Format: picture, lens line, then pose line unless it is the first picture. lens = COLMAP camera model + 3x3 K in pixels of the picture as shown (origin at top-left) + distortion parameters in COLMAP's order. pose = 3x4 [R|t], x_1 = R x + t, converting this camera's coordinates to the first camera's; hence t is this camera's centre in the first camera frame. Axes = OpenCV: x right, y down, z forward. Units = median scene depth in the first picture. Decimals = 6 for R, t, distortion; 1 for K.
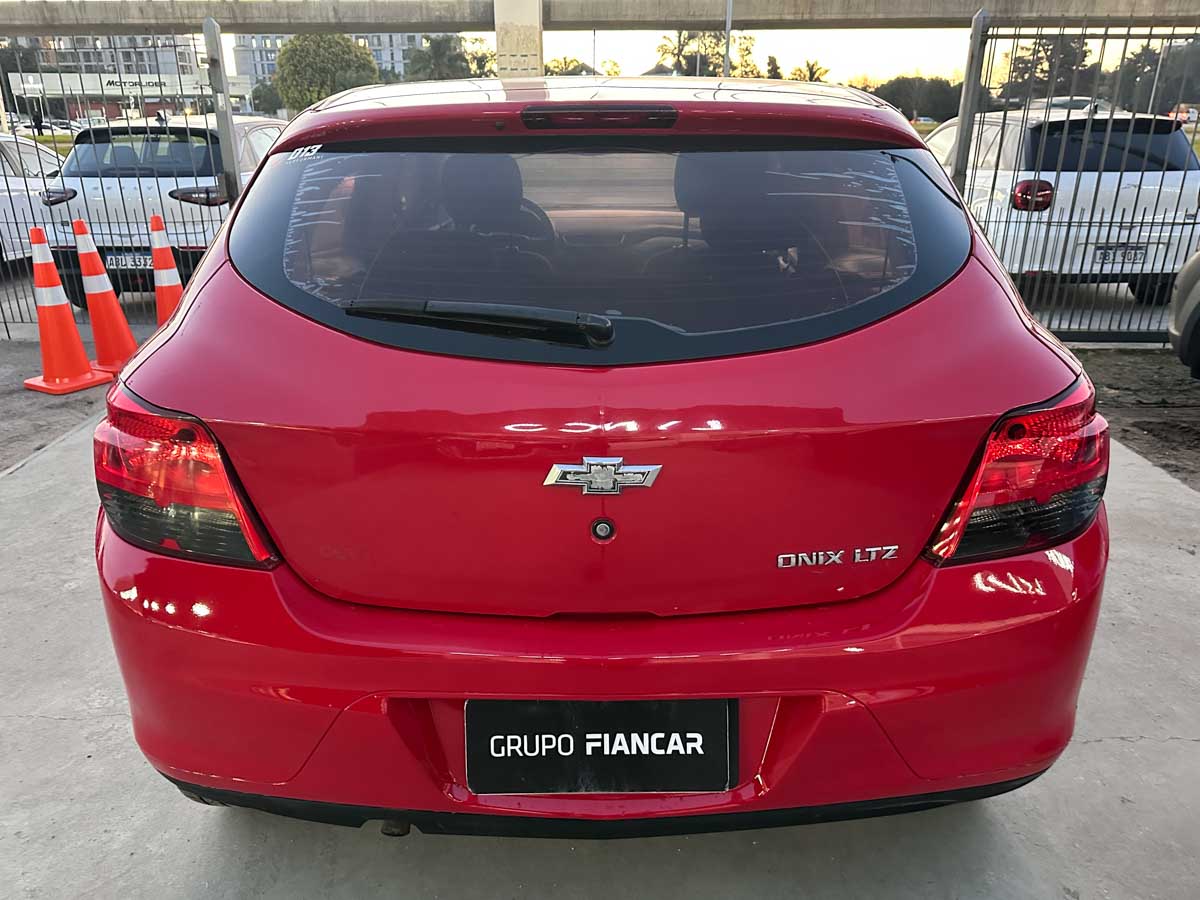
lens RADIAL K [[855.0, 0, 600.0], [0, 855.0, 450.0], [0, 0, 1]] dist [0.006284, -0.006849]
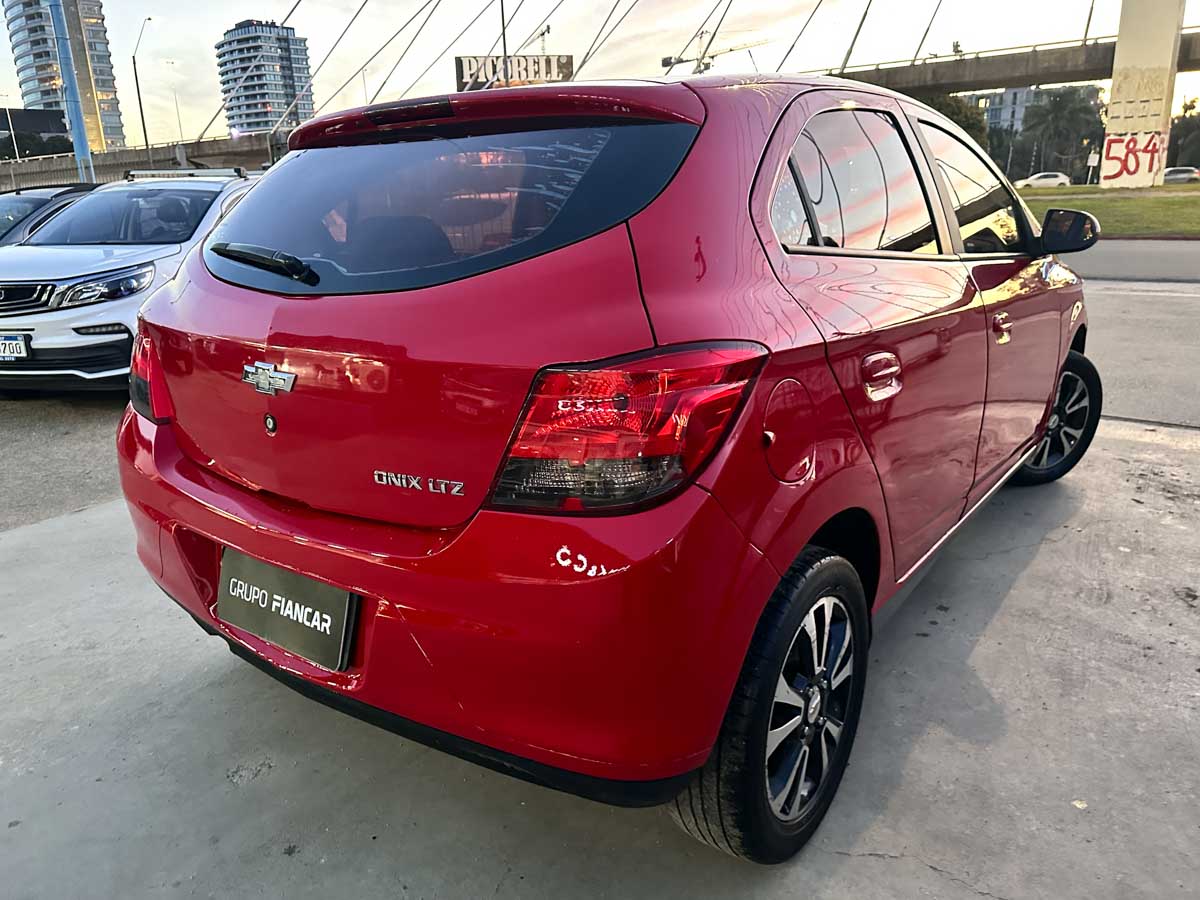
lens RADIAL K [[839.4, 0, 600.0], [0, 839.4, 450.0], [0, 0, 1]] dist [0.000824, -0.001641]
pose [[0.817694, 0.152558, -0.555069, 1.018484], [-0.182520, 0.983201, 0.001350, 0.038704], [0.545951, 0.100207, 0.831803, 0.224697]]
